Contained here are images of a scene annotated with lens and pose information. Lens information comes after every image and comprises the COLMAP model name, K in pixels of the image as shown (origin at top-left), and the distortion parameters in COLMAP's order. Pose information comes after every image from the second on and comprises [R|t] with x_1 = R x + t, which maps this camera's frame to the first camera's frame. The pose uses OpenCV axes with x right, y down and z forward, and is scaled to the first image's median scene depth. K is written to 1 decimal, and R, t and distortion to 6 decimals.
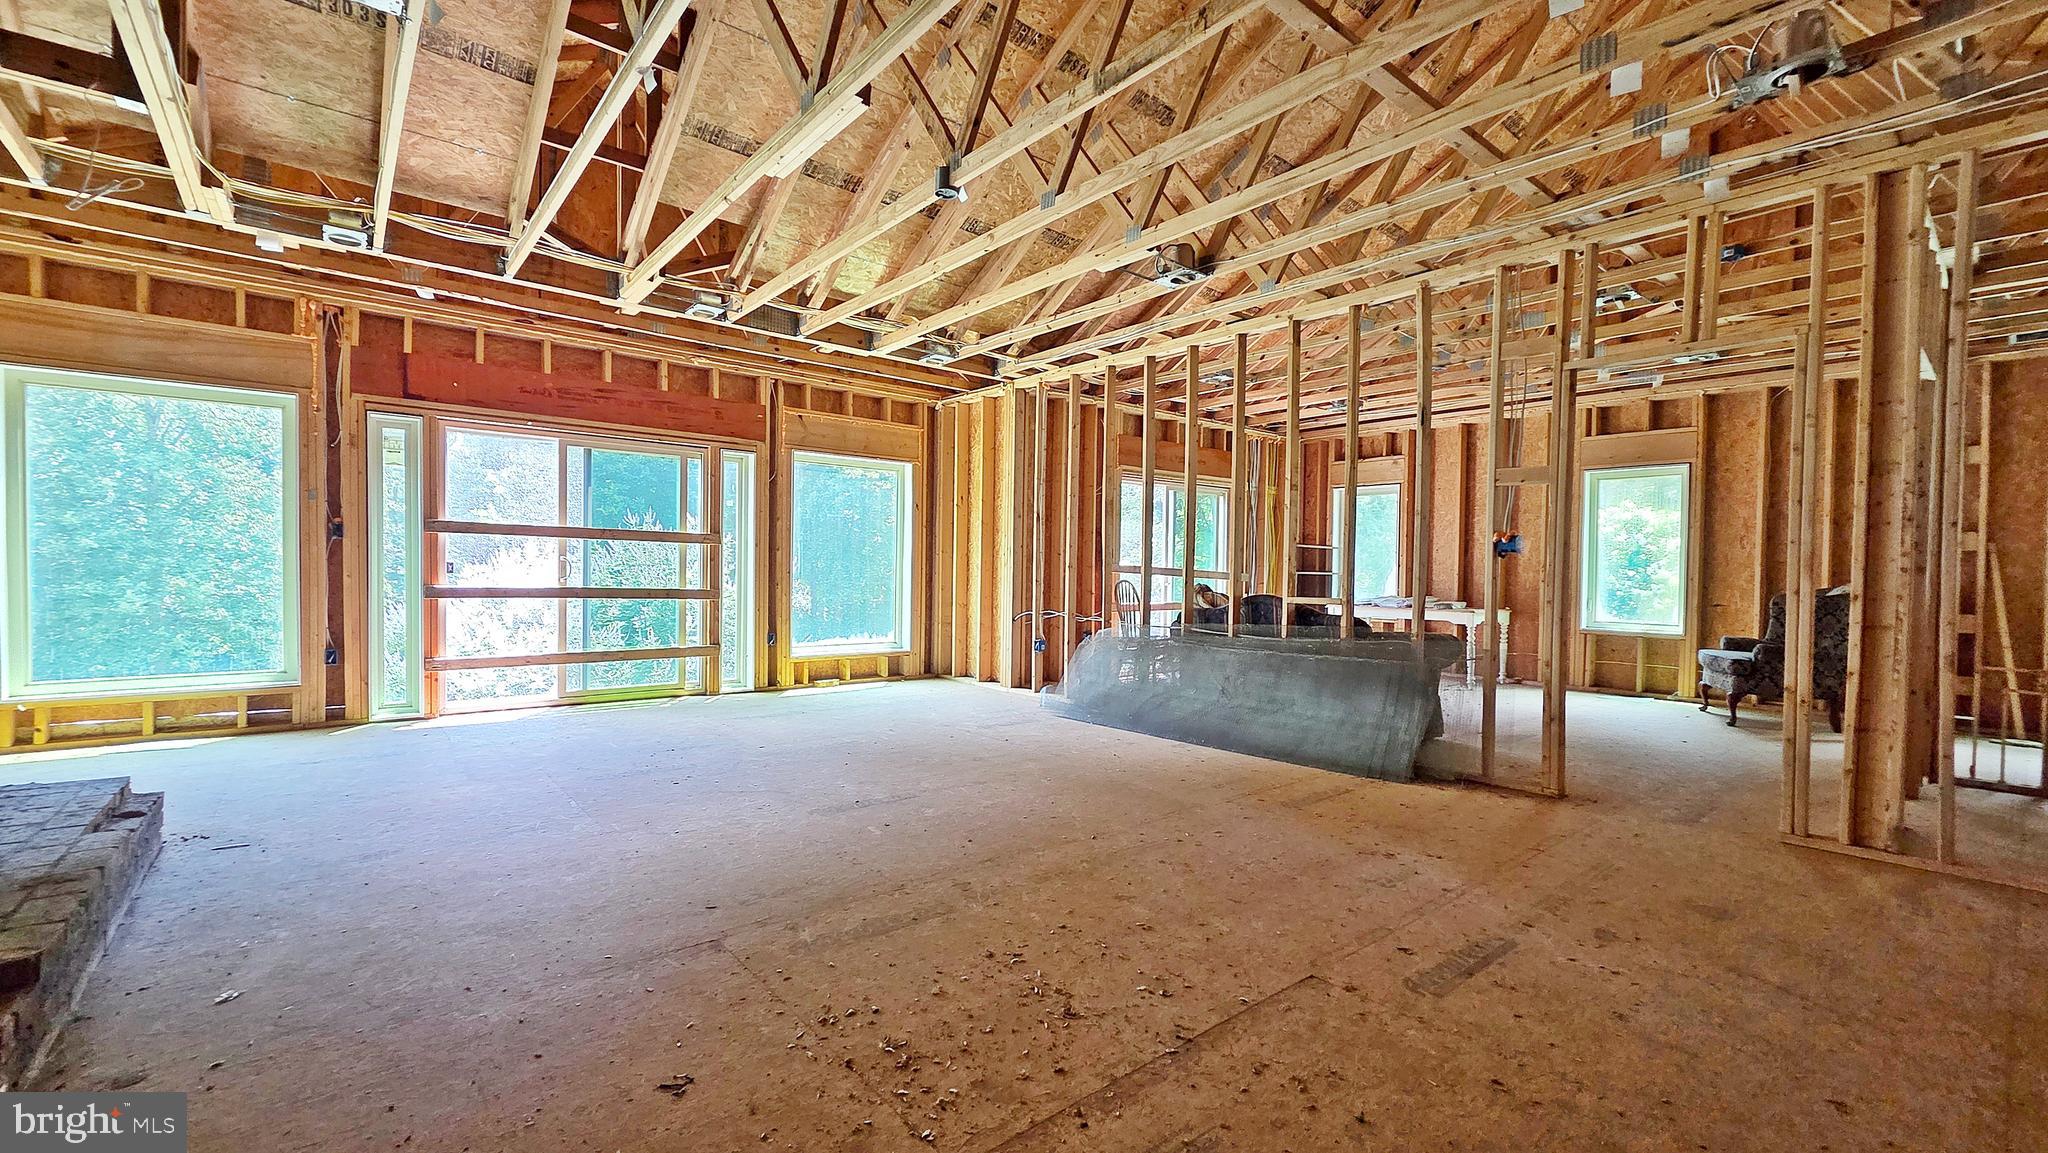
lens RADIAL K [[838.1, 0, 1022.2], [0, 838.1, 577.7], [0, 0, 1]] dist [0.003670, -0.000565]
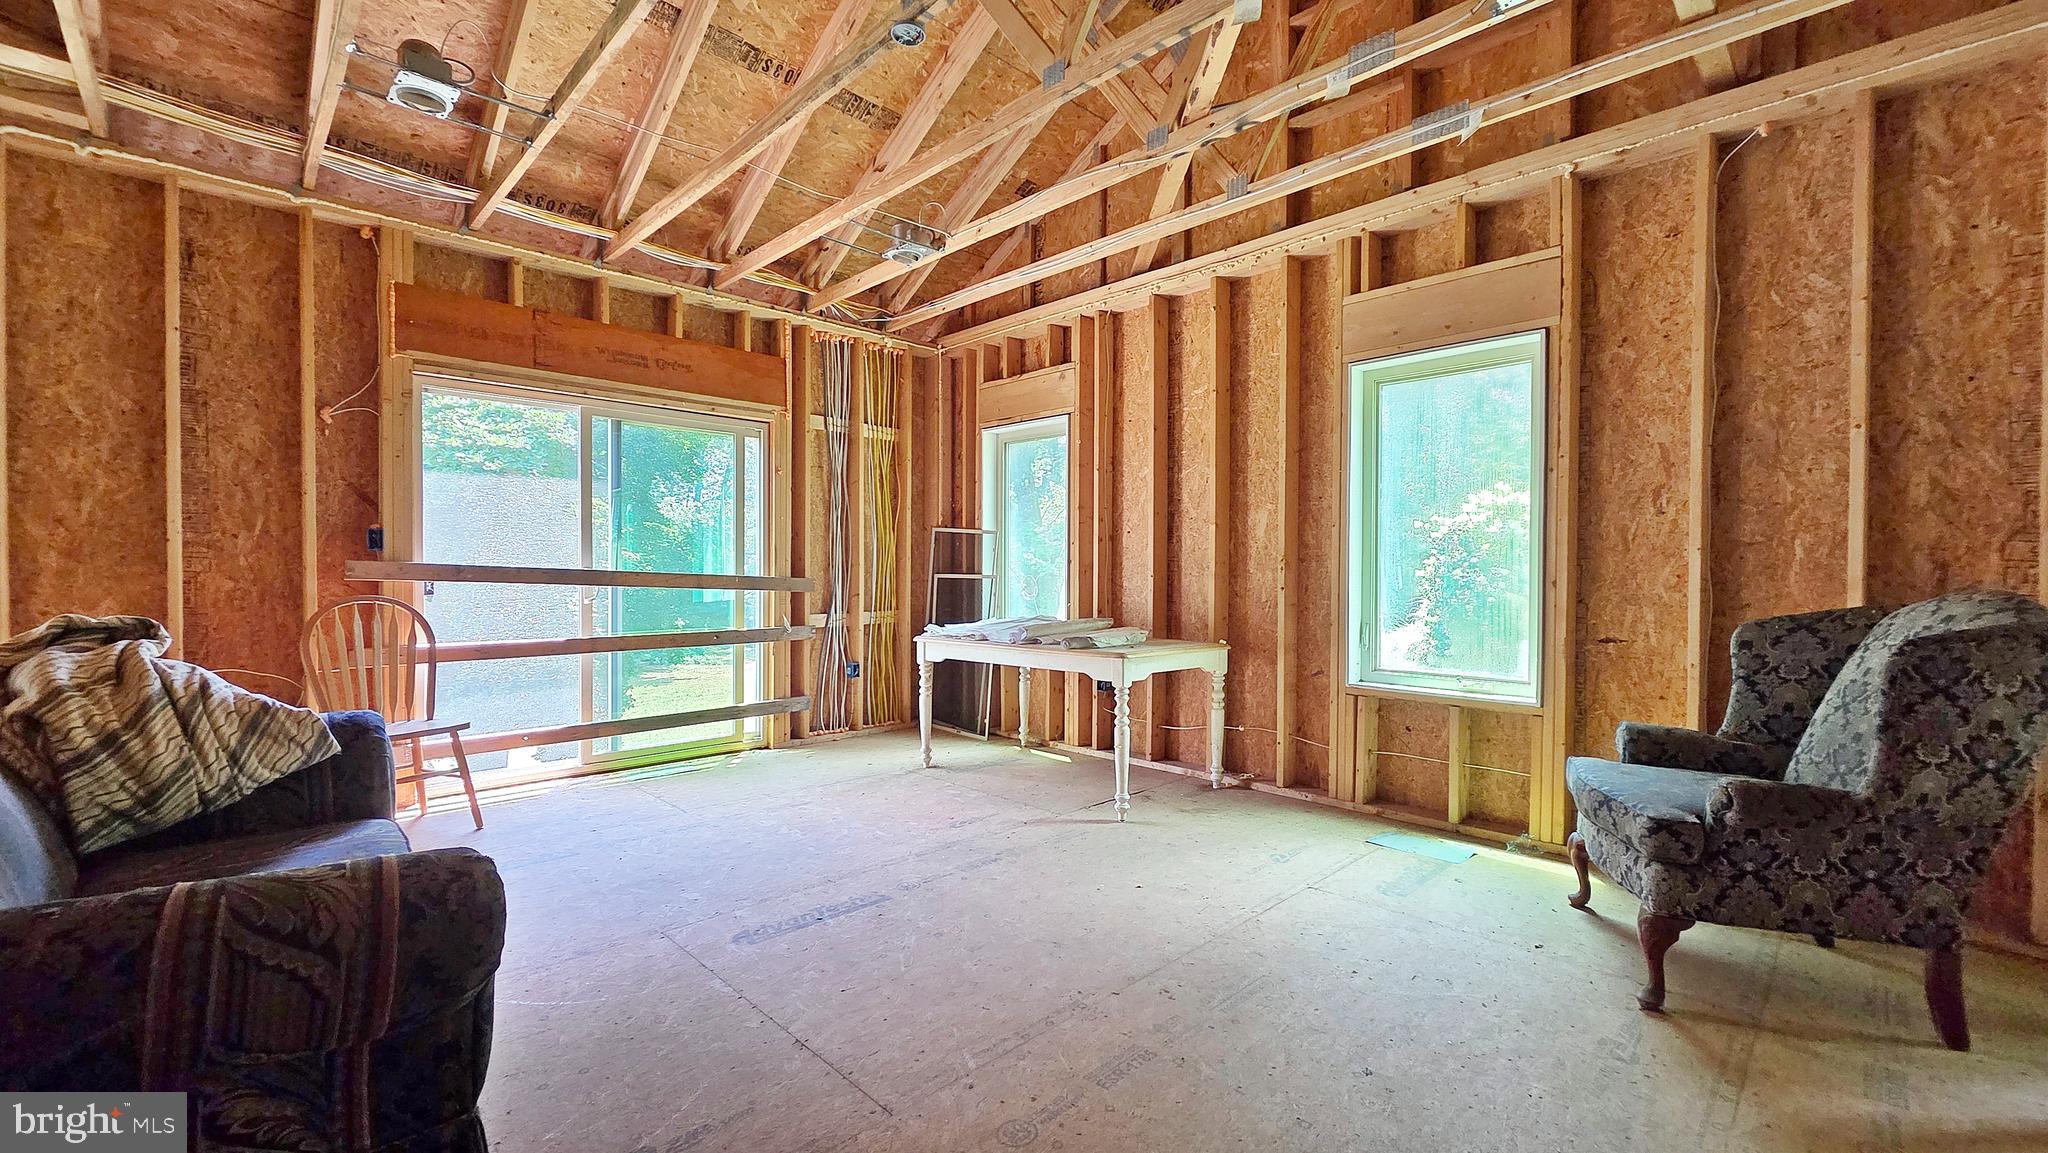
lens RADIAL K [[838.1, 0, 1017.7], [0, 838.1, 578.1], [0, 0, 1]] dist [0.003670, -0.000565]
pose [[0.996258, -0.013760, 0.085332, 0.359361], [0.013761, 0.999905, 0.000575, -0.004063], [-0.085332, 0.000602, 0.996352, 0.438000]]
